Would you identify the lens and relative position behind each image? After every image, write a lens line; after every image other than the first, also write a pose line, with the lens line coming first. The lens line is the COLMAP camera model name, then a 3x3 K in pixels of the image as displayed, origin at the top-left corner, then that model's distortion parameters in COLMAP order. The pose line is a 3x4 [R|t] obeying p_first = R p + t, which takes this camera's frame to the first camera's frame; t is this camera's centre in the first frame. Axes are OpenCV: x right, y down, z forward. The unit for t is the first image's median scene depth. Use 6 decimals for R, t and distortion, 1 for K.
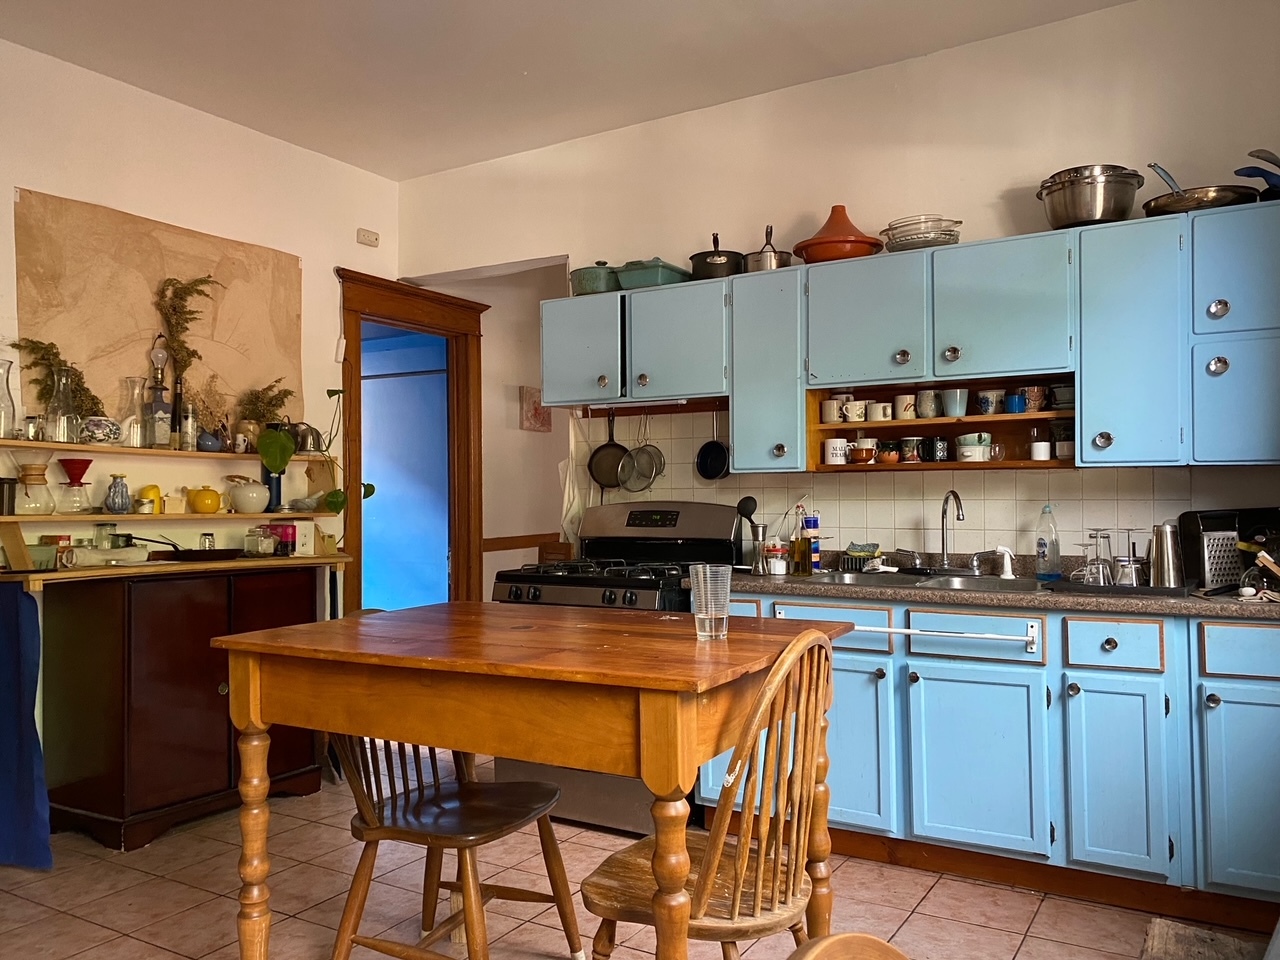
lens RADIAL K [[1004.4, 0, 640.0], [0, 1004.4, 480.0], [0, 0, 1]] dist [0.000565, 0.000889]
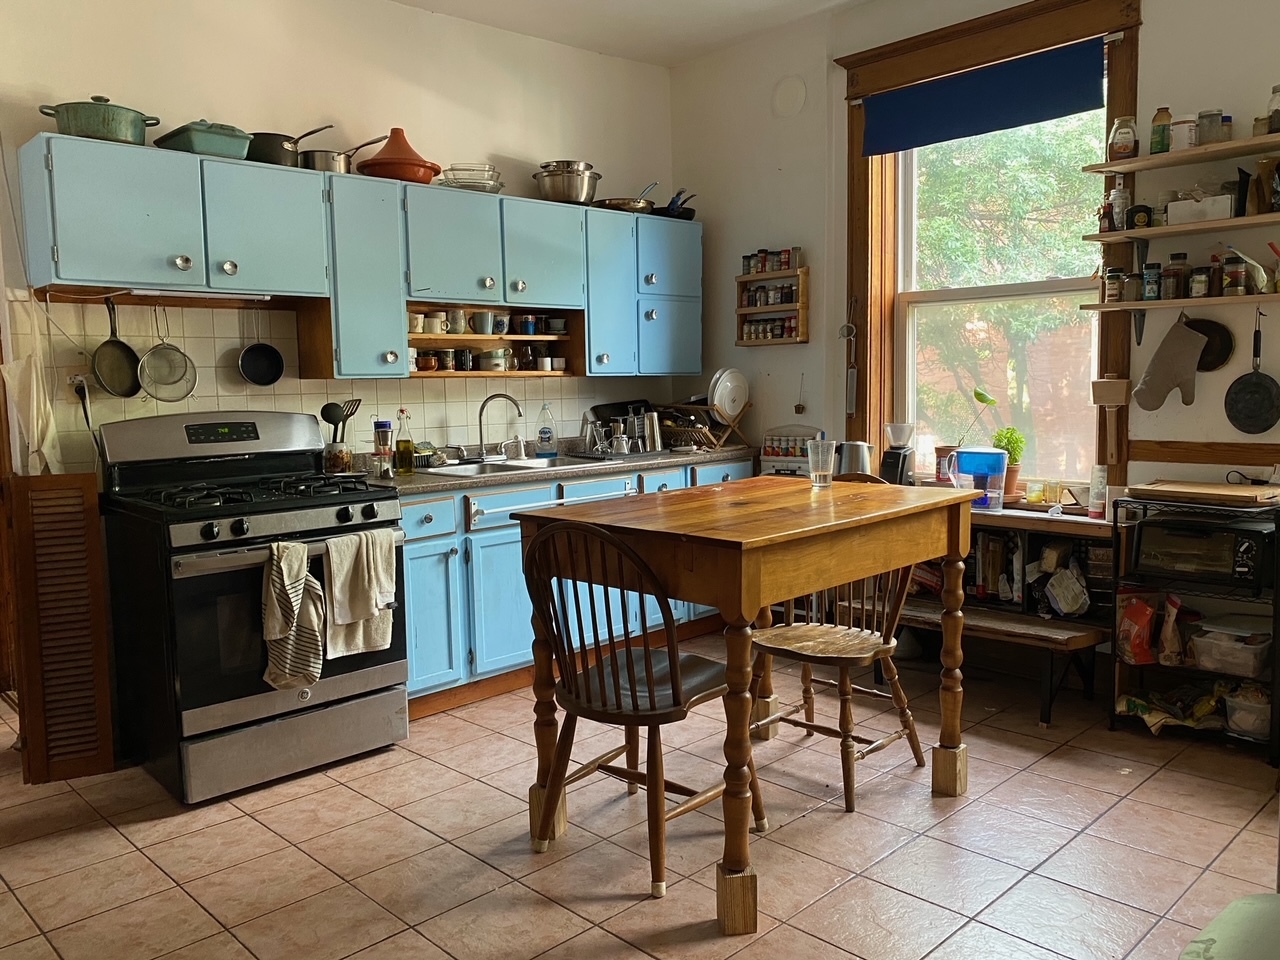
lens RADIAL K [[1004.4, 0, 640.0], [0, 1004.4, 480.0], [0, 0, 1]] dist [0.000565, 0.000889]
pose [[0.251525, -0.079418, 0.964587, -0.829049], [0.017562, 0.996838, 0.077493, 0.022185], [-0.967691, -0.002551, 0.252125, 0.497374]]
